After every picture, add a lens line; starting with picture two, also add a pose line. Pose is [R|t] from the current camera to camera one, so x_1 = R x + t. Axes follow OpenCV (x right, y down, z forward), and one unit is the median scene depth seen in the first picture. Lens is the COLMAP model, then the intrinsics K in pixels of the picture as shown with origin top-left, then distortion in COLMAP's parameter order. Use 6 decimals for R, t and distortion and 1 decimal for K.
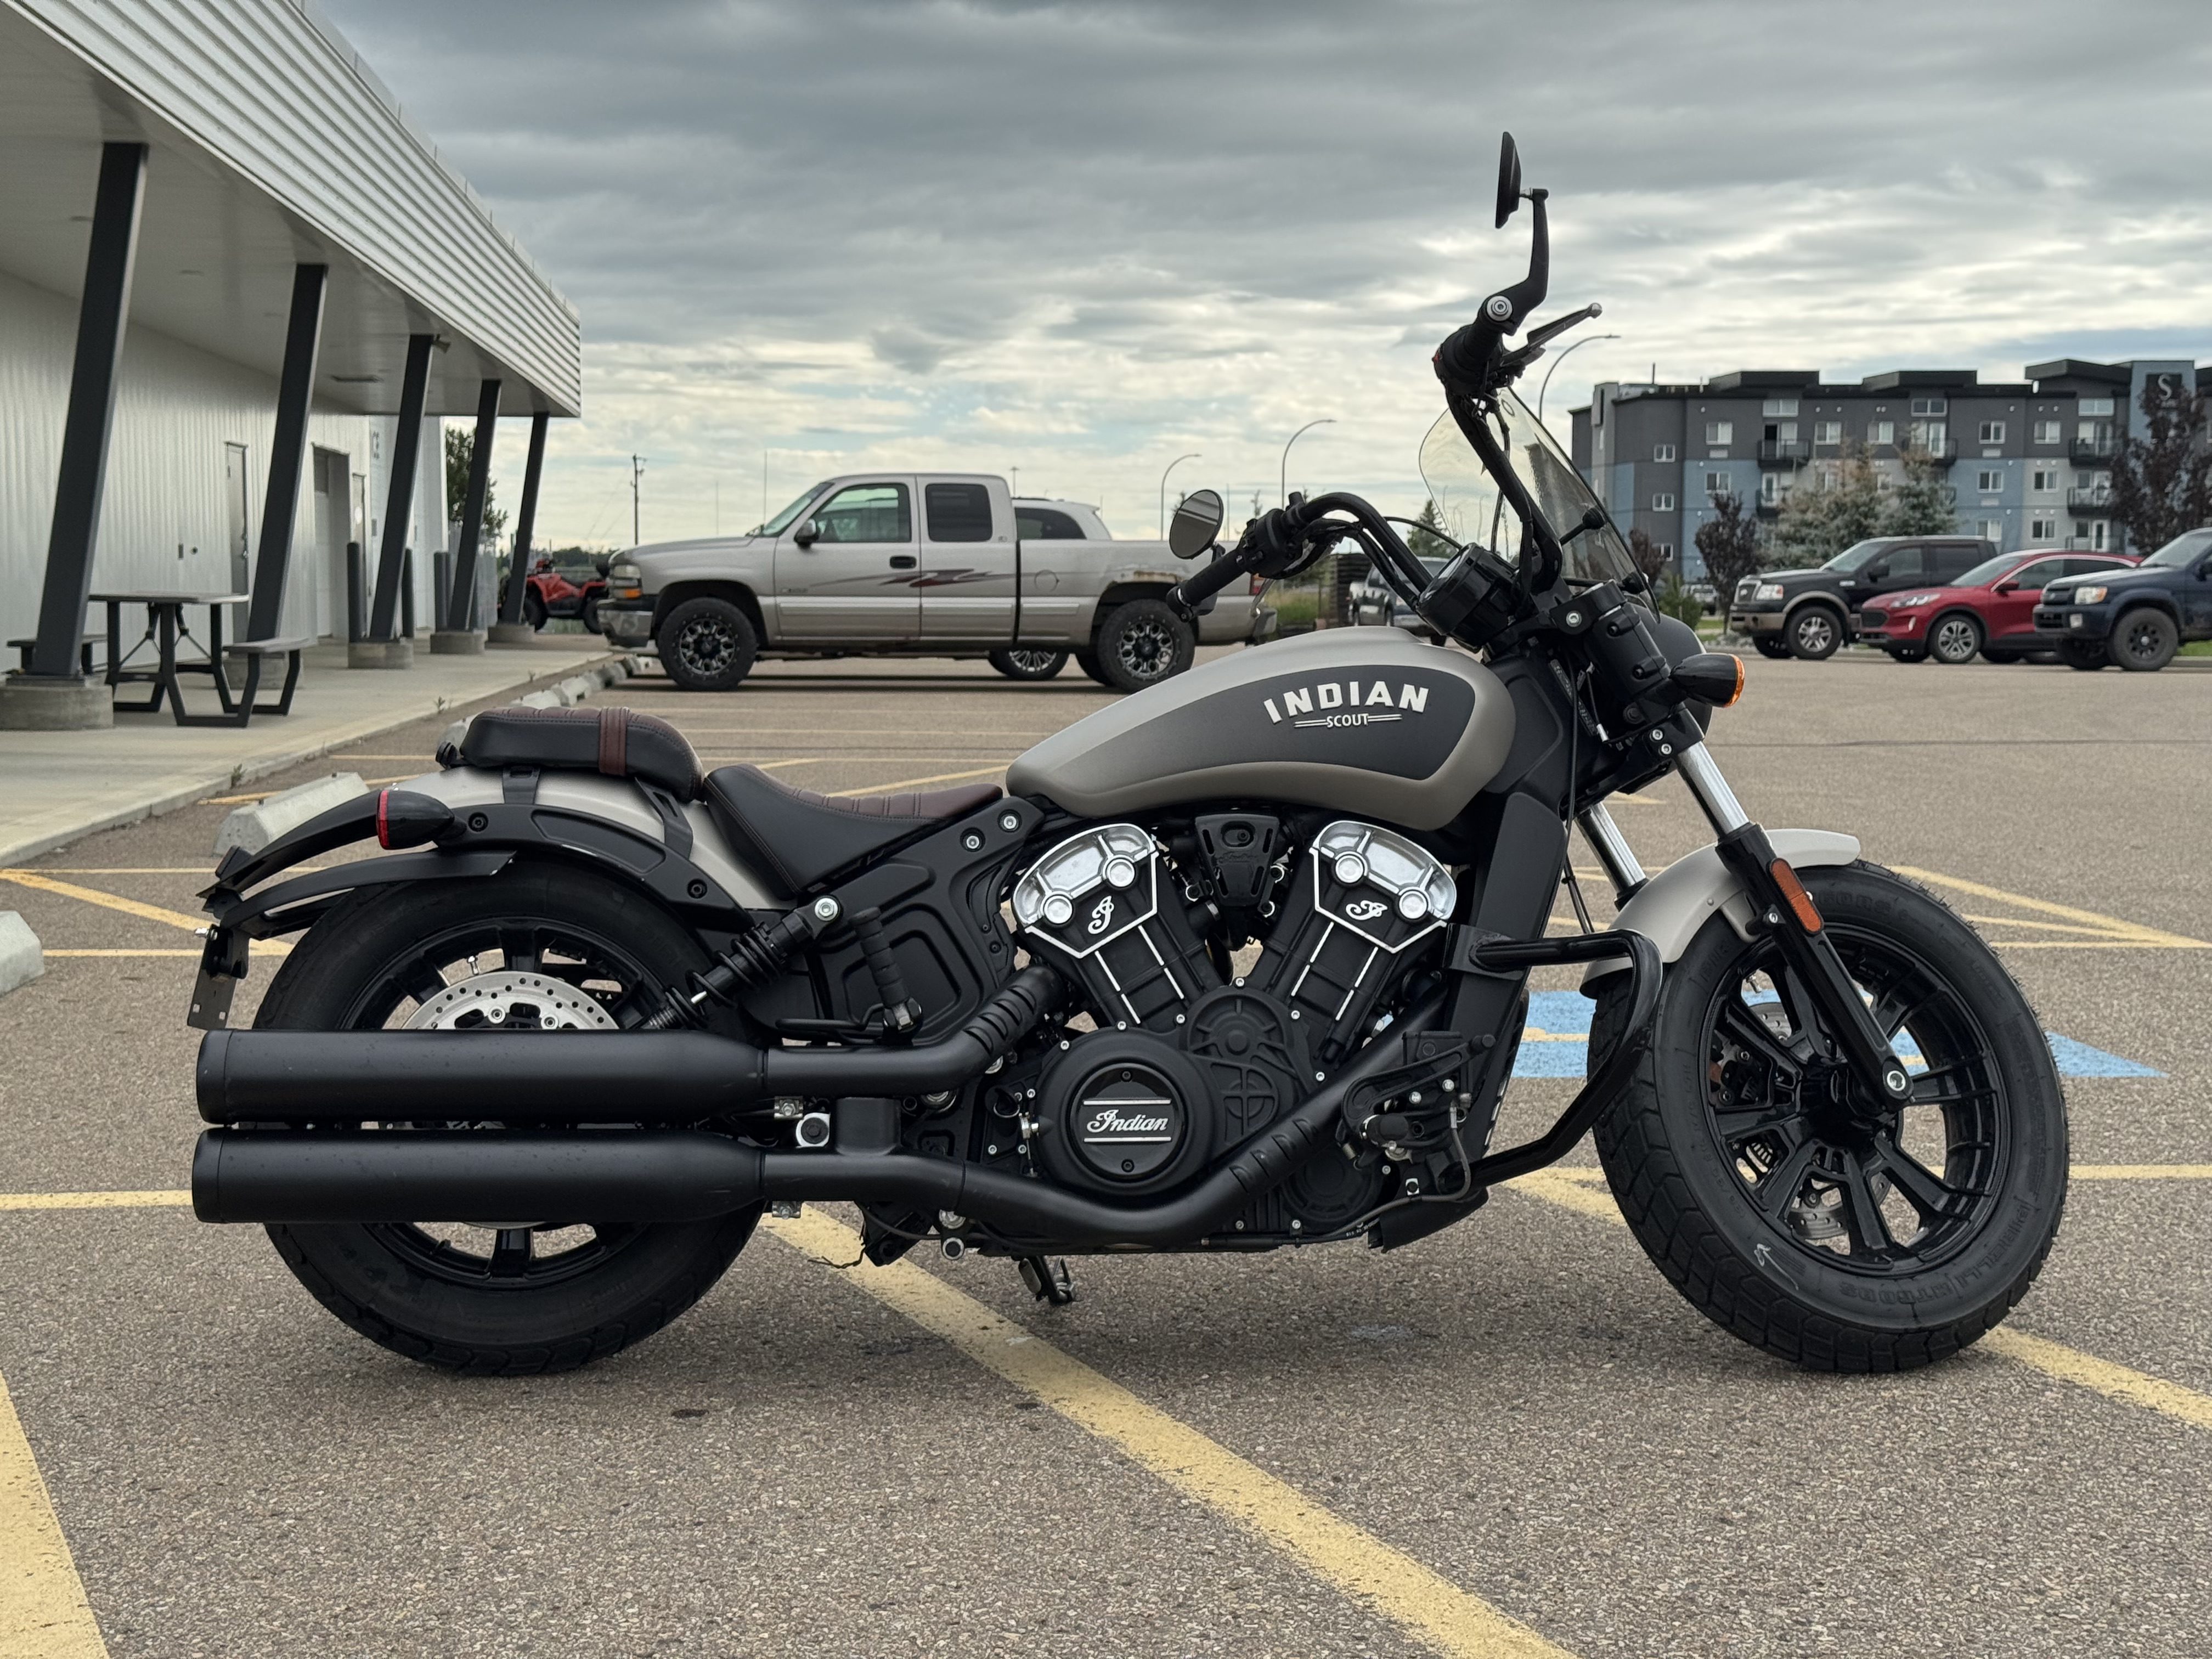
lens RADIAL K [[3064.7, 0, 1106.0], [0, 3064.7, 829.5], [0, 0, 1]] dist [0.105117, -0.097250]
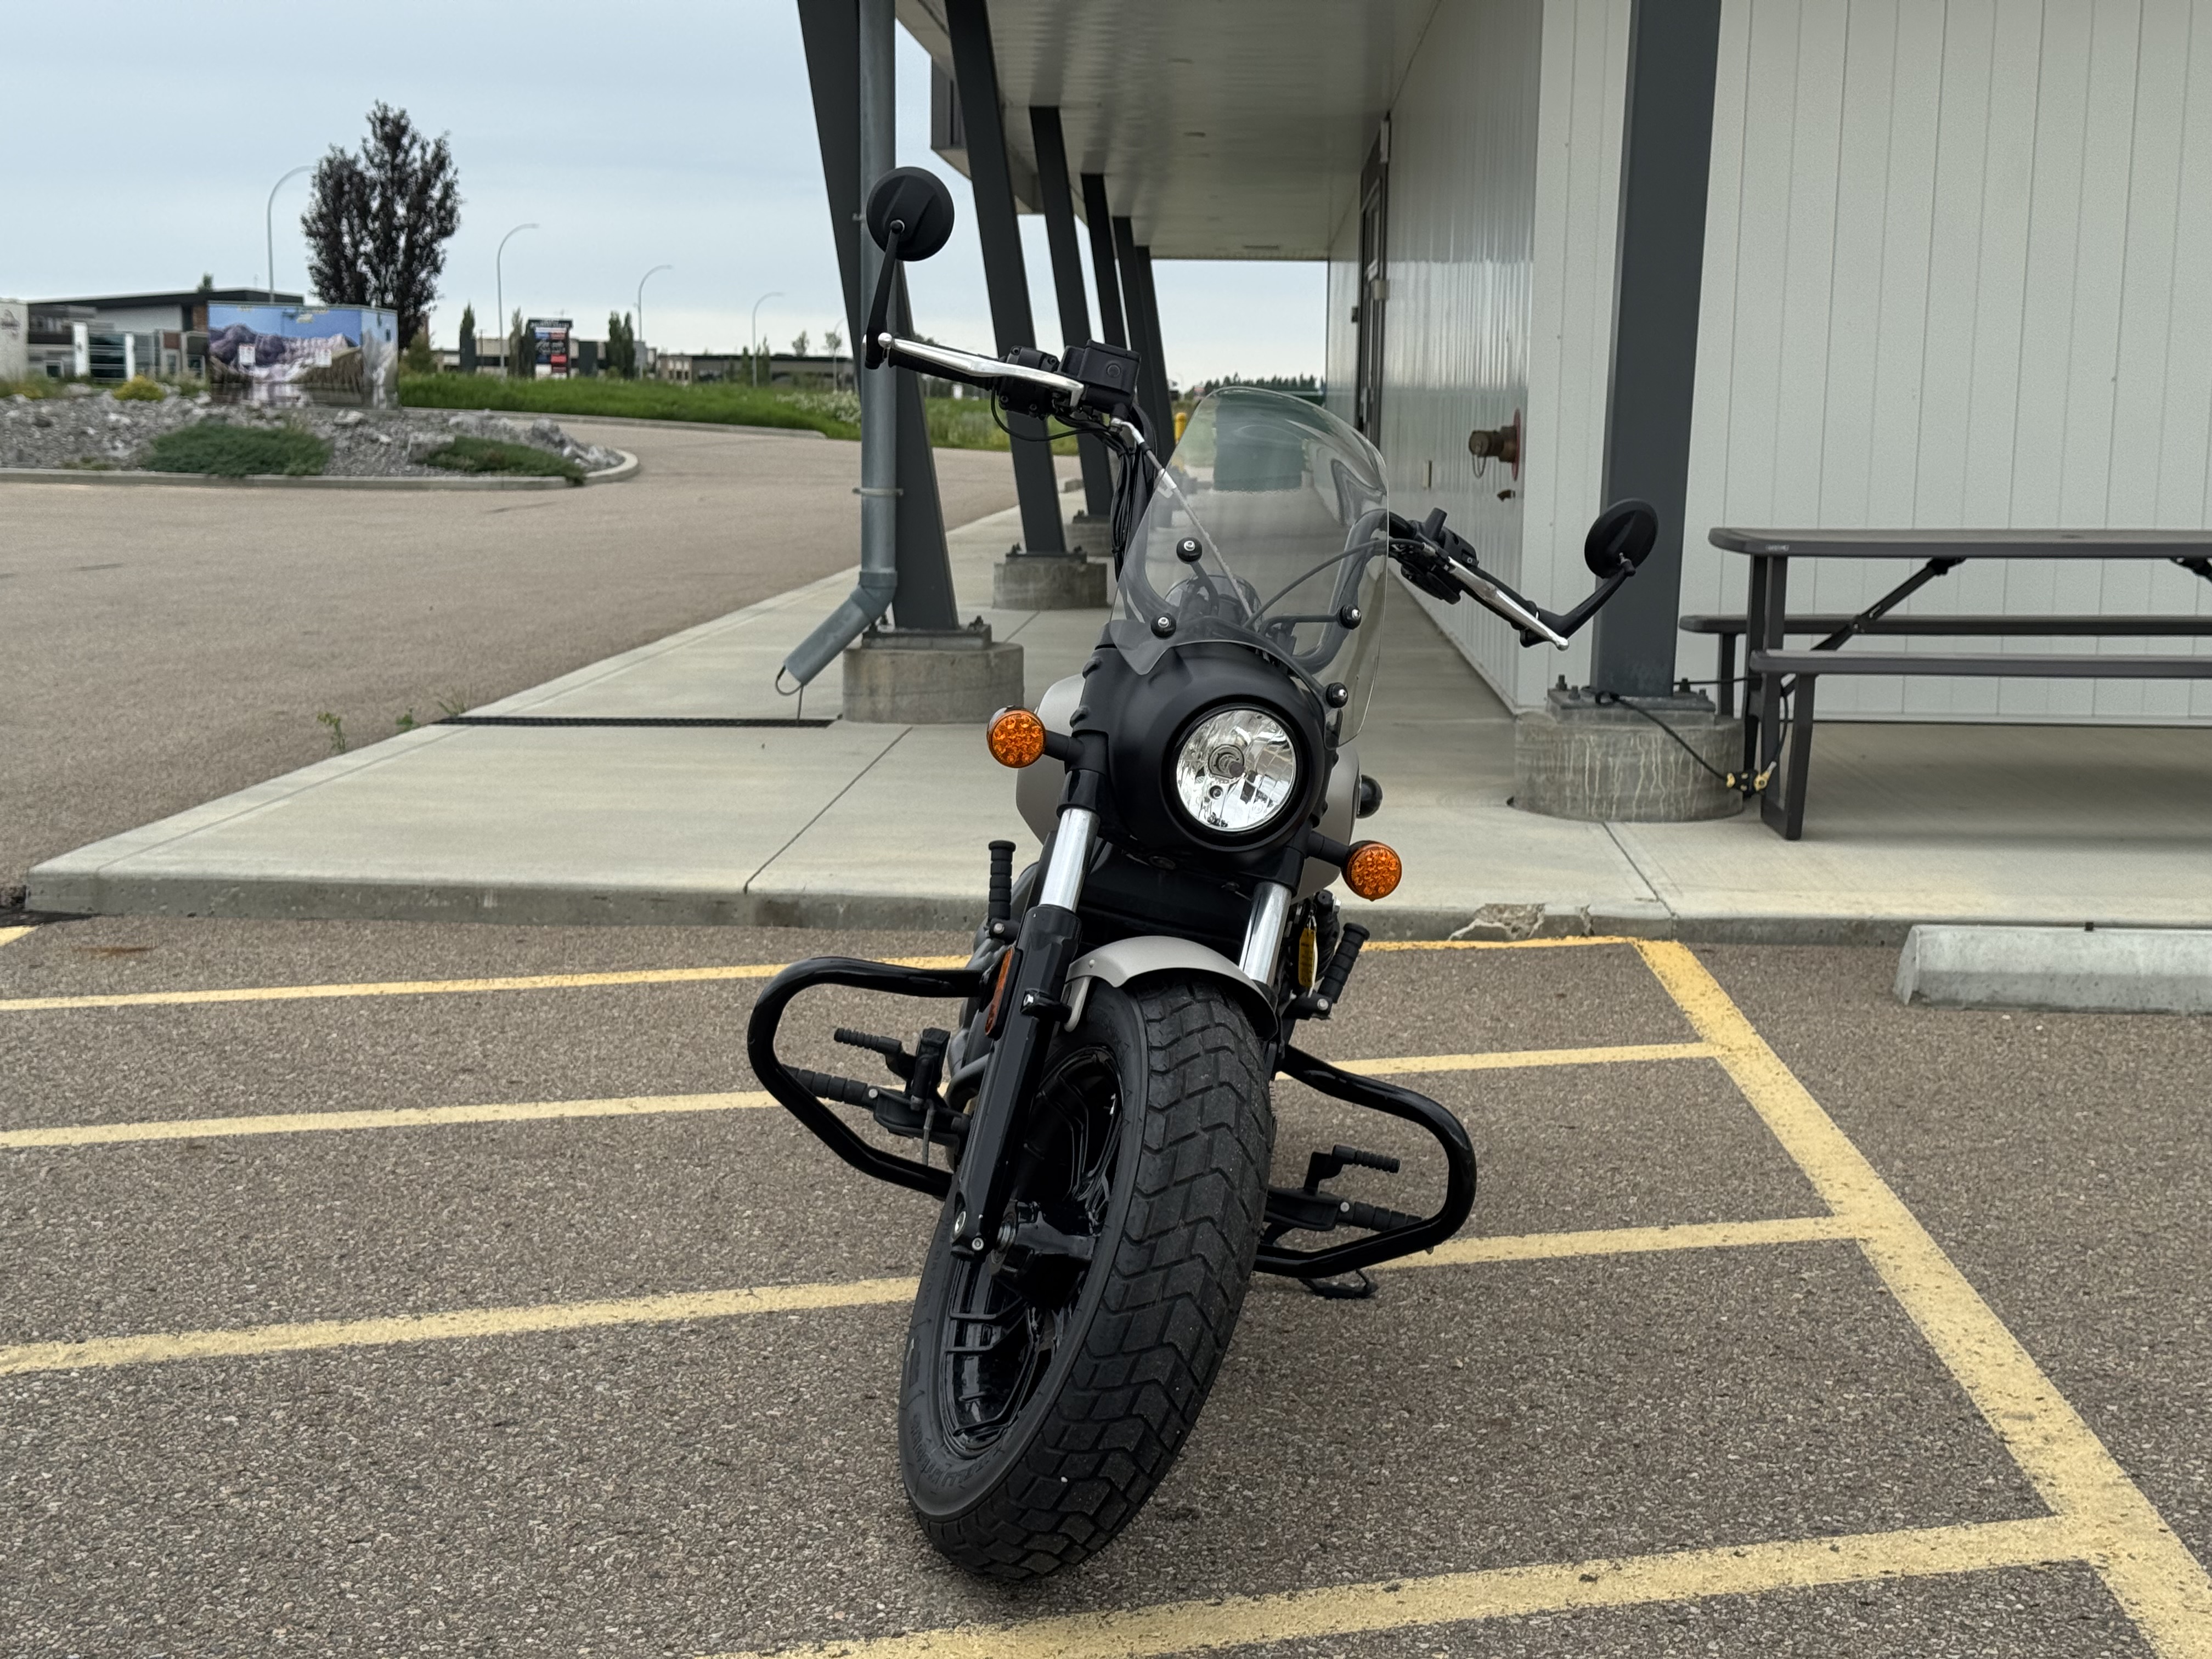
lens RADIAL K [[3016.3, 0, 1101.3], [0, 3016.3, 856.3], [0, 0, 1]] dist [0.226315, -0.592693]
pose [[-0.142698, 0.138666, -0.980005, 1.067427], [-0.088706, 0.984361, 0.152199, -0.151458], [0.985783, 0.108651, -0.128166, 1.143079]]
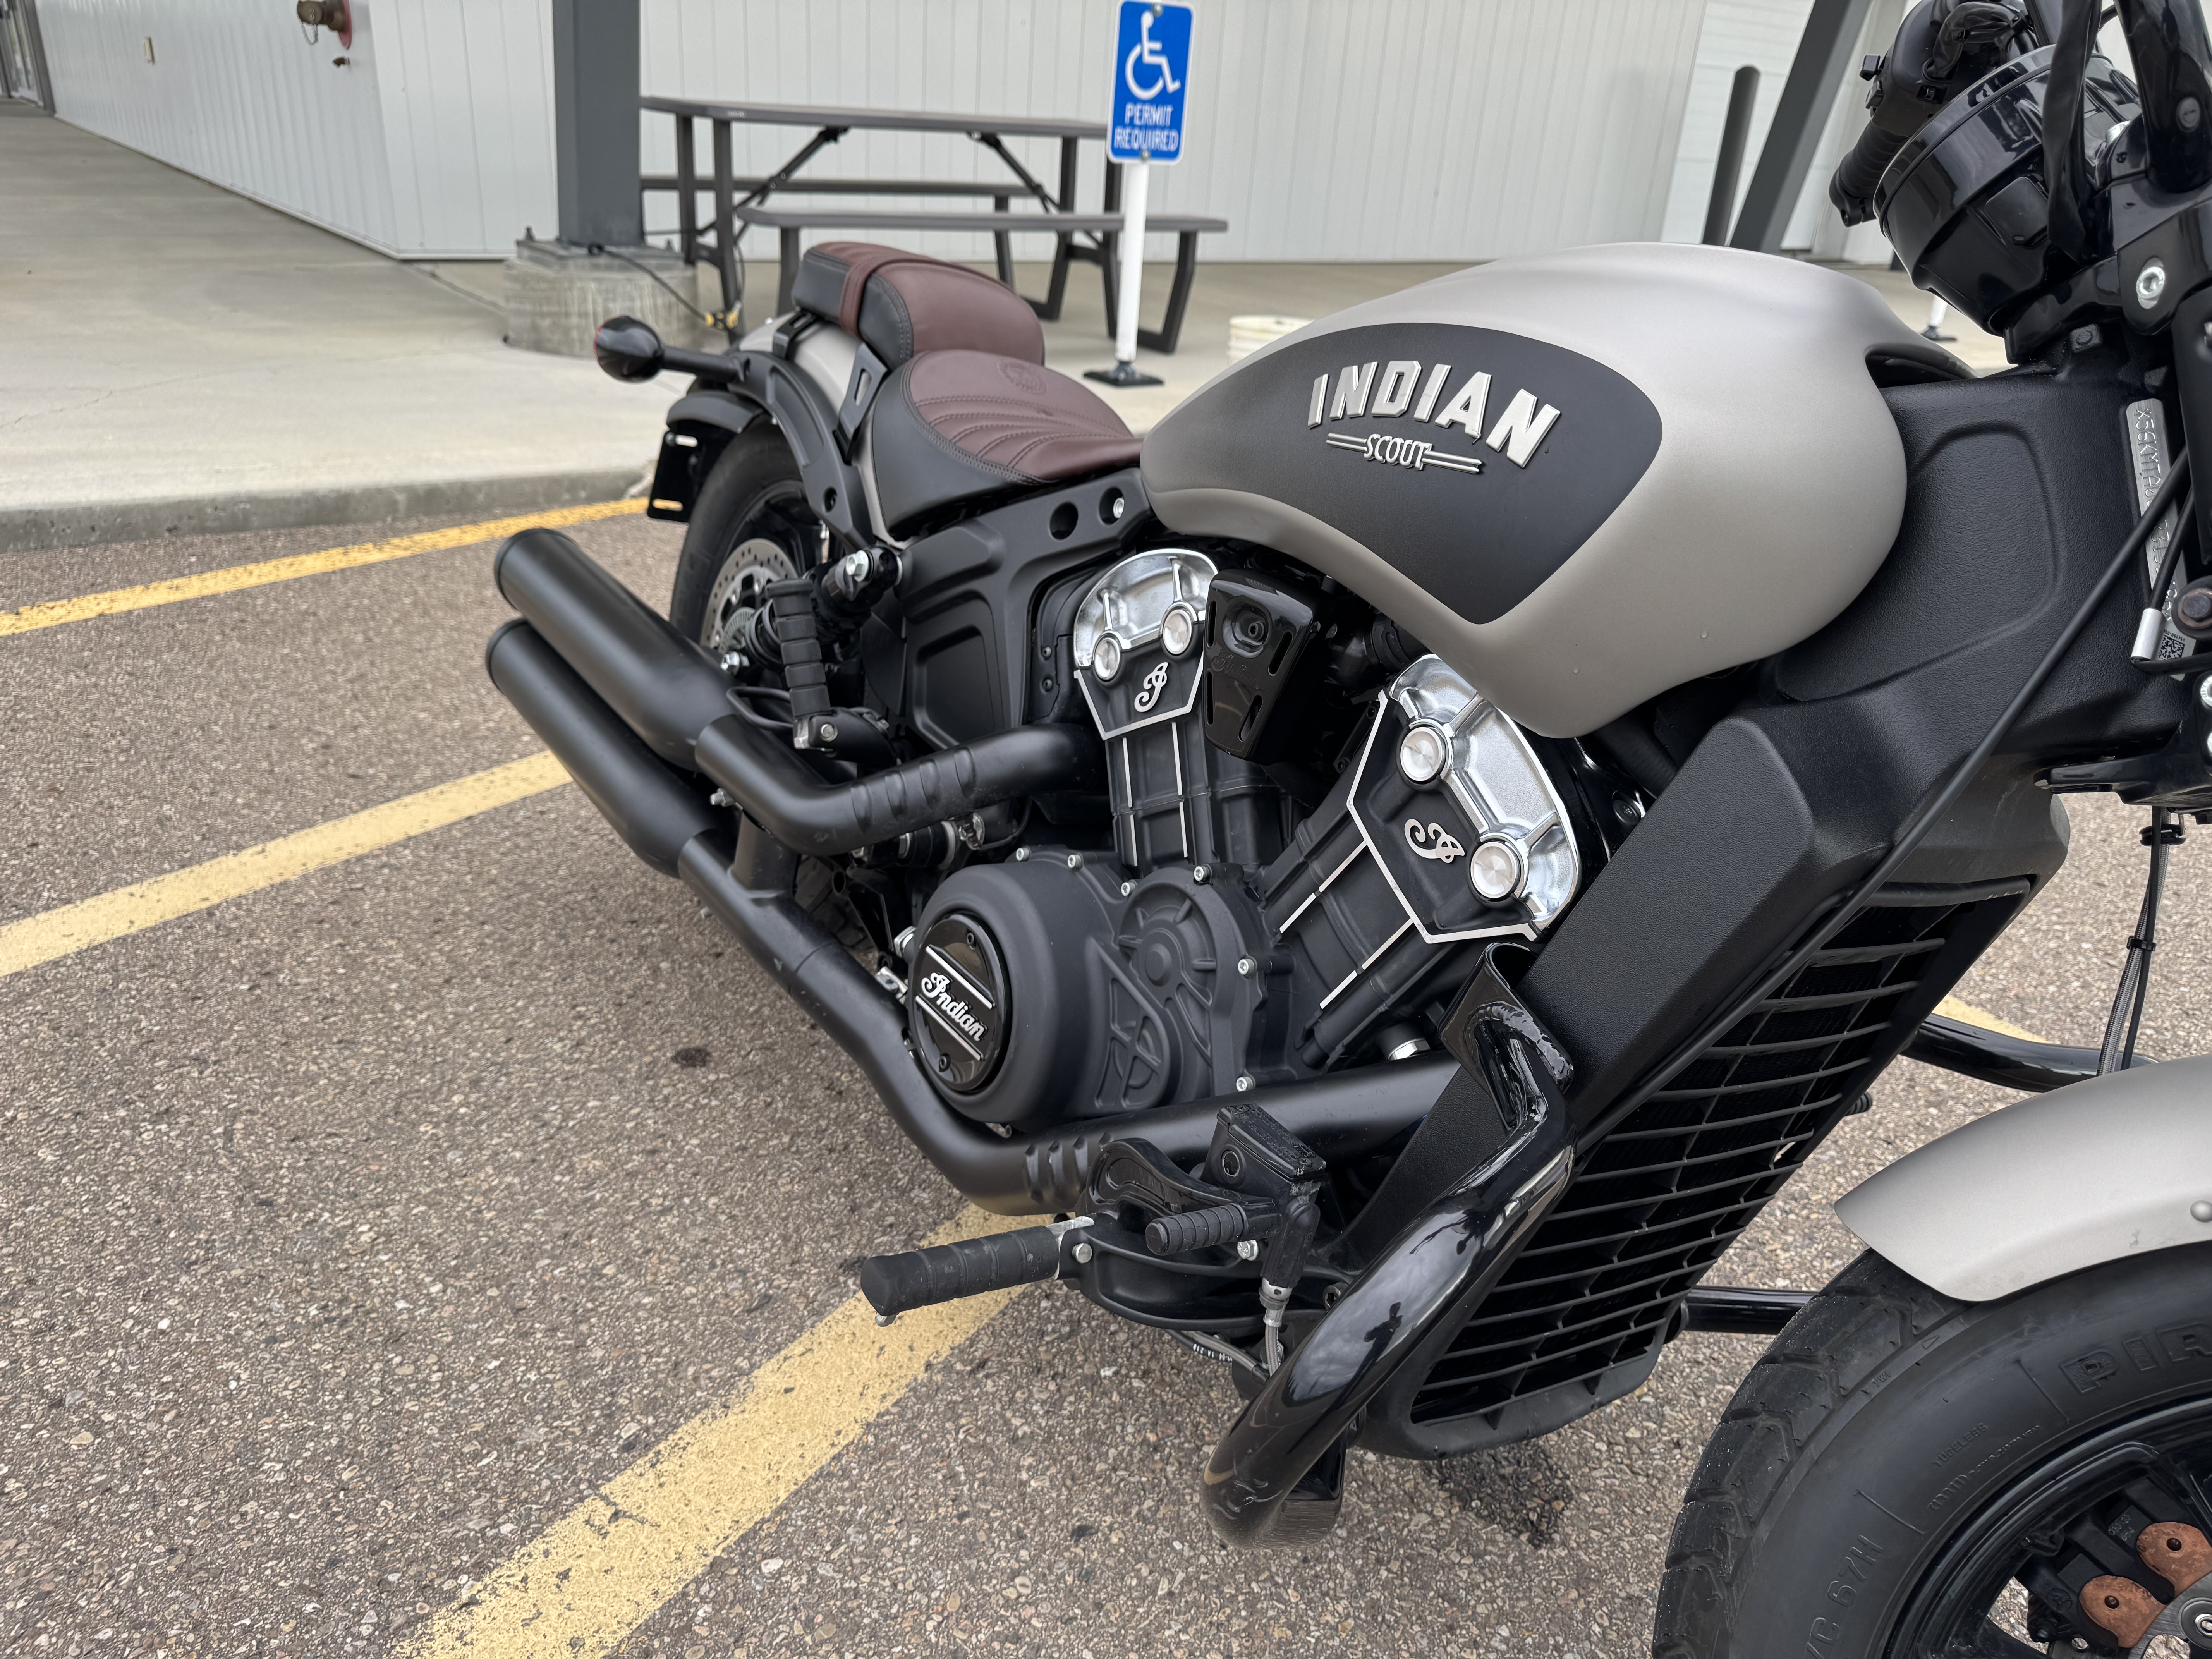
lens RADIAL K [[1555.3, 0, 1112.1], [0, 1555.3, 863.7], [0, 0, 1]] dist [0.070189, -0.100546]
pose [[0.509756, 0.401258, -0.761013, 0.256389], [-0.127314, 0.910015, 0.394542, -0.065356], [0.850847, -0.104232, 0.514971, 0.829015]]
